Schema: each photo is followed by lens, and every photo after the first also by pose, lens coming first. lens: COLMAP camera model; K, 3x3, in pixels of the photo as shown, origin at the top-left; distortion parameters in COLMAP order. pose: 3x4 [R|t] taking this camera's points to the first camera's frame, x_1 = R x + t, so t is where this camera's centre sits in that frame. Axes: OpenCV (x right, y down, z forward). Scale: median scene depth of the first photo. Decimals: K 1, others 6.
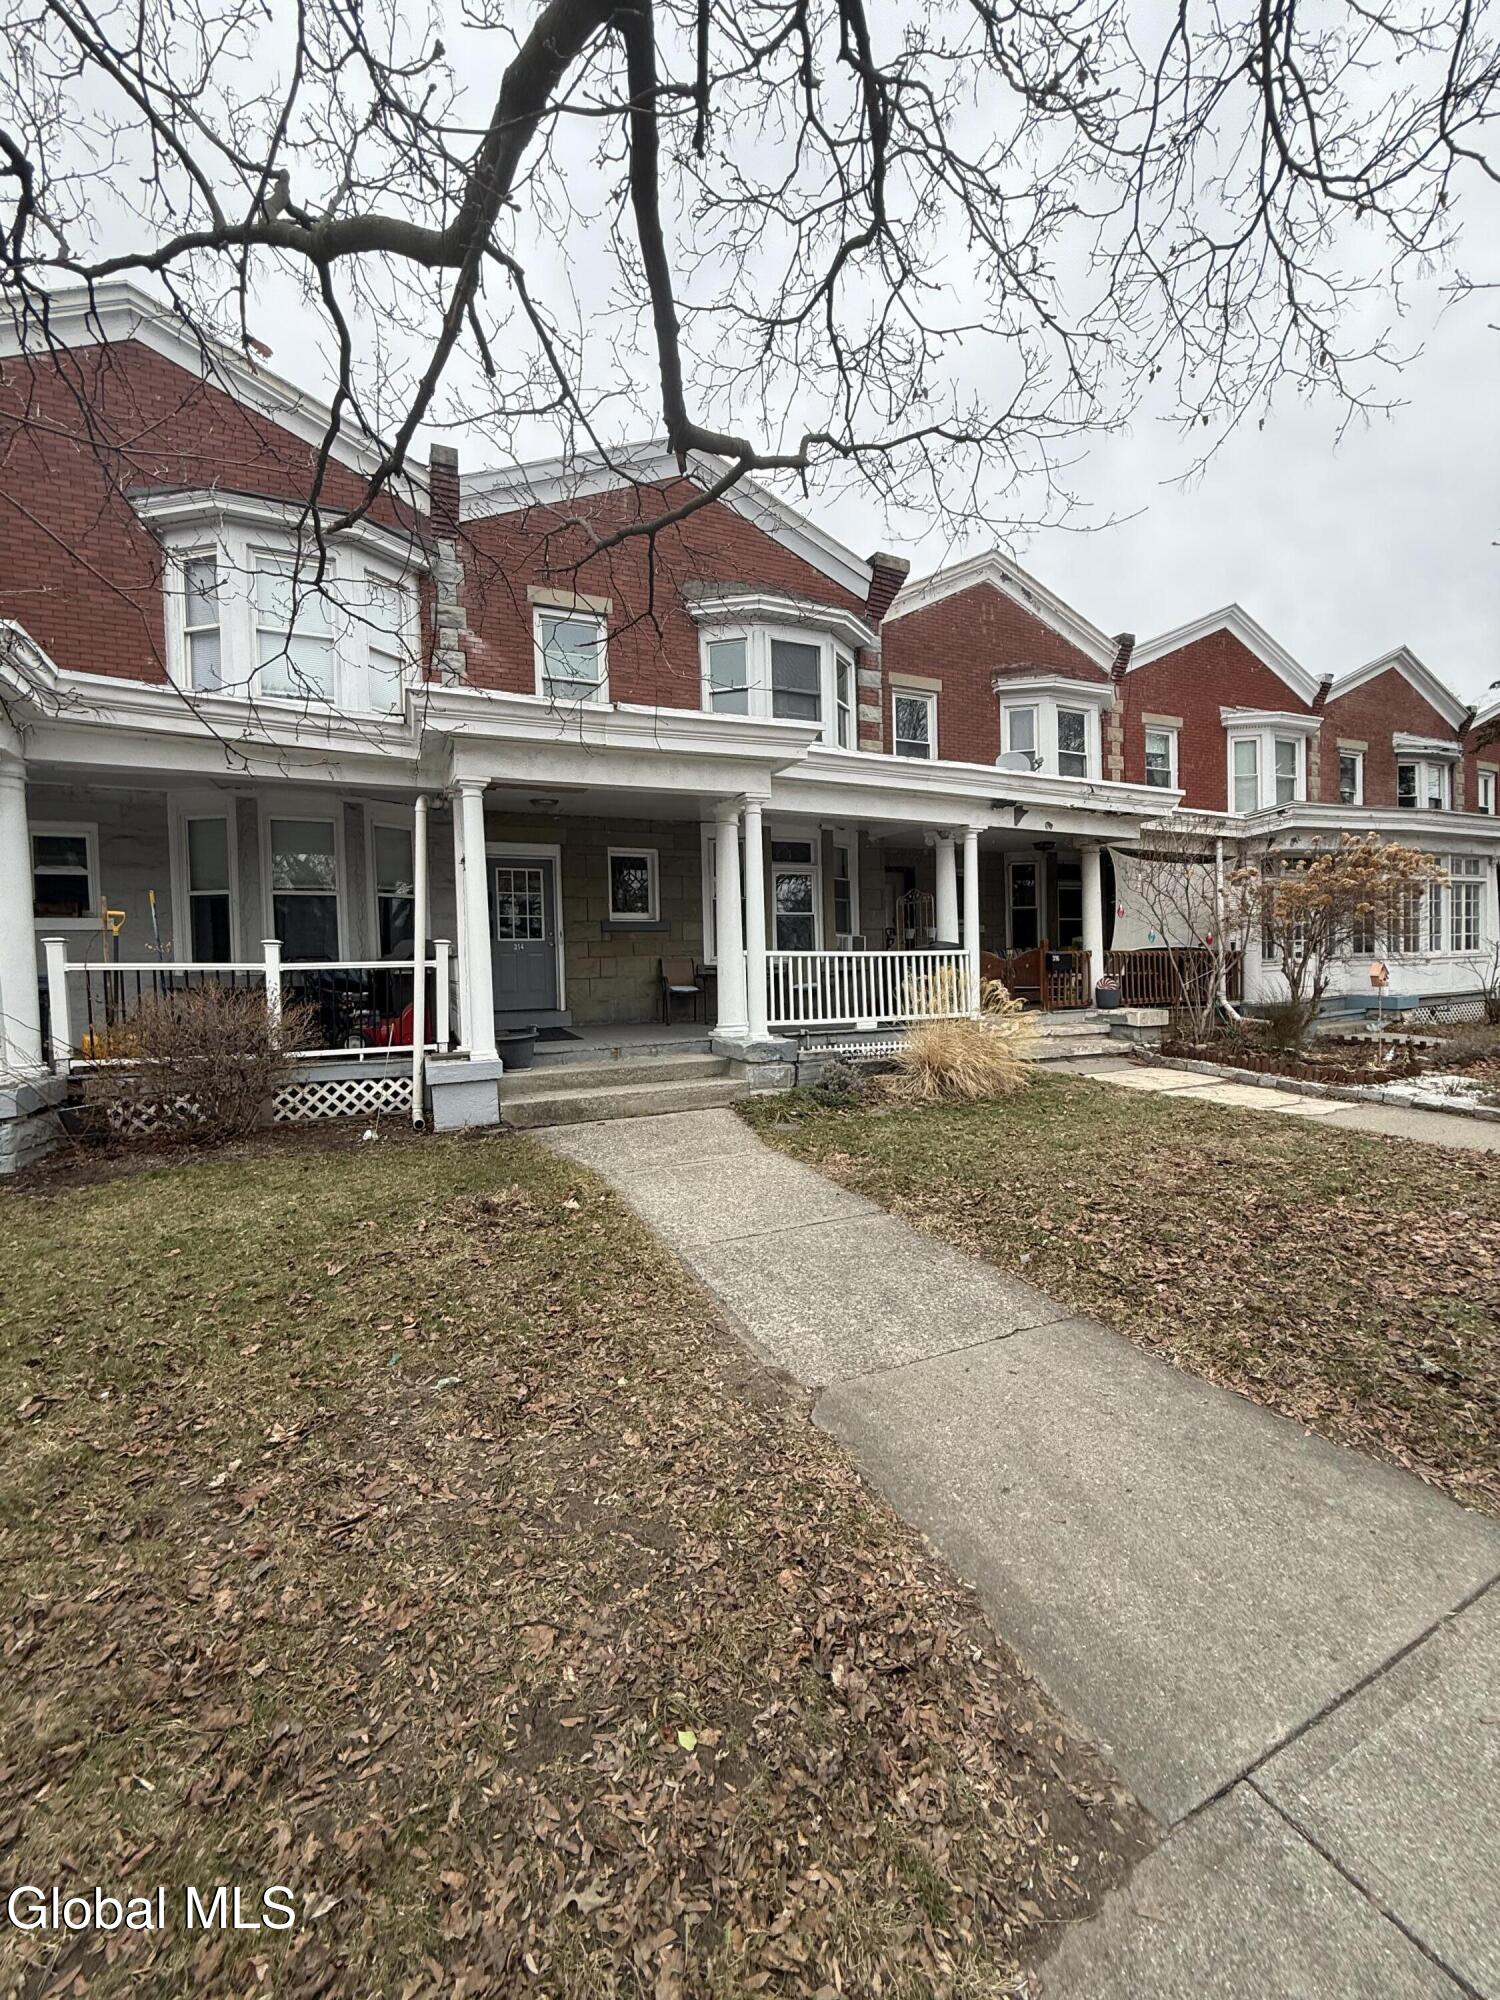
lens RADIAL K [[791.9, 0, 749.7], [0, 791.9, 995.9], [0, 0, 1]] dist [0.000462, -0.000089]
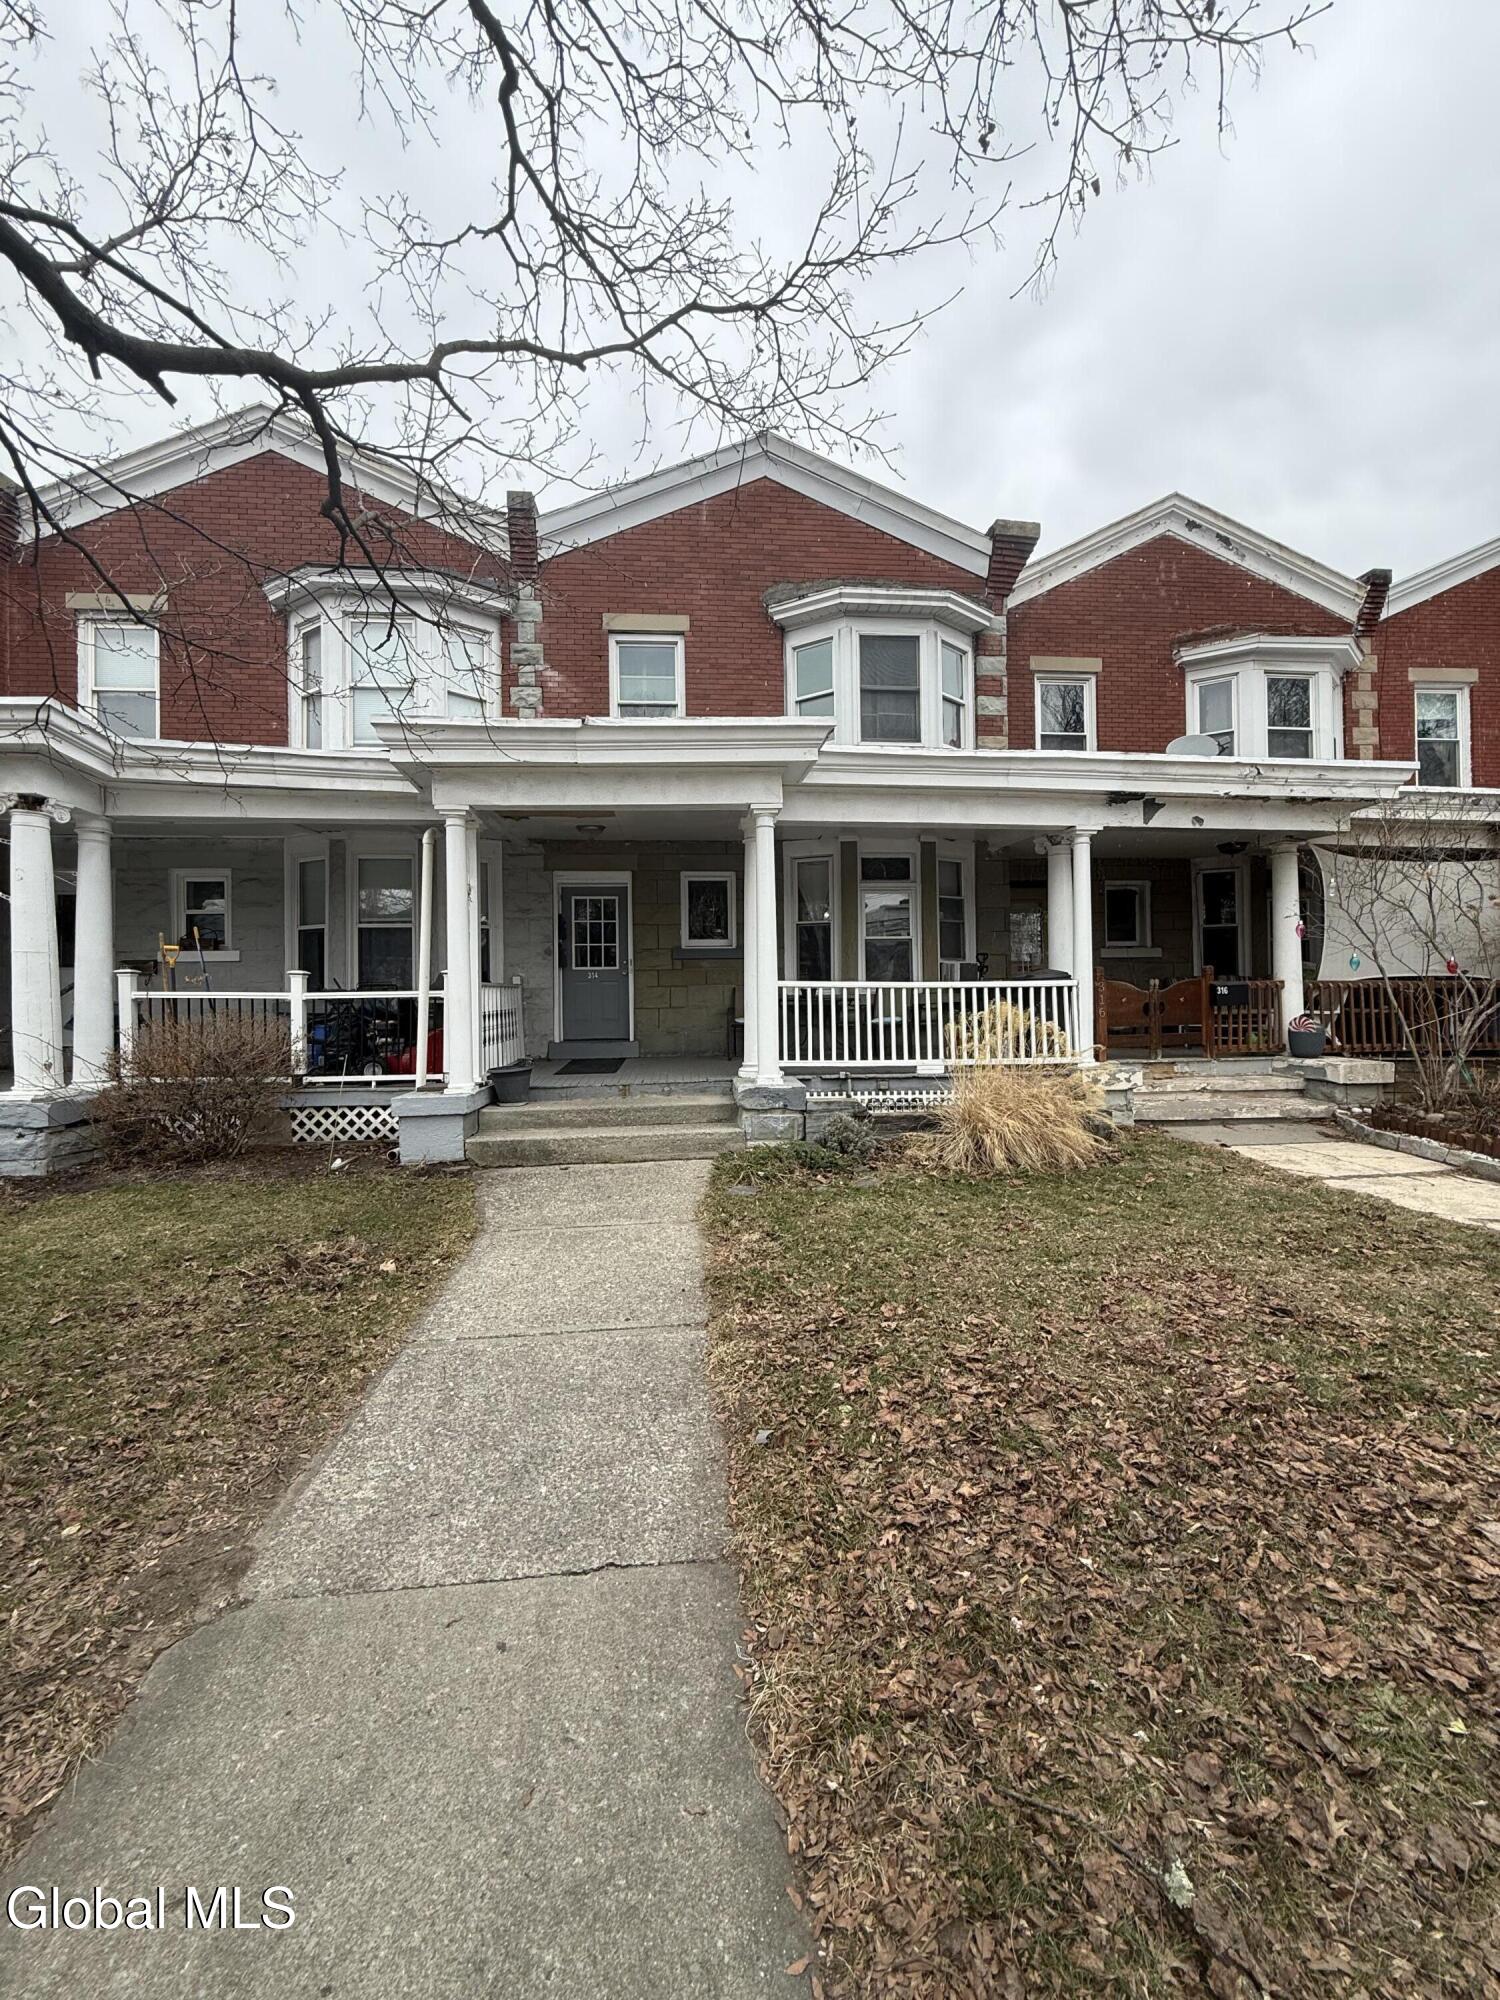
lens RADIAL K [[791.9, 0, 749.7], [0, 791.9, 995.9], [0, 0, 1]] dist [0.000462, -0.000089]
pose [[0.947776, 0.009438, -0.318798, 0.226816], [-0.019114, 0.999446, -0.027235, -0.014009], [0.318364, 0.031906, 0.947431, 0.134698]]
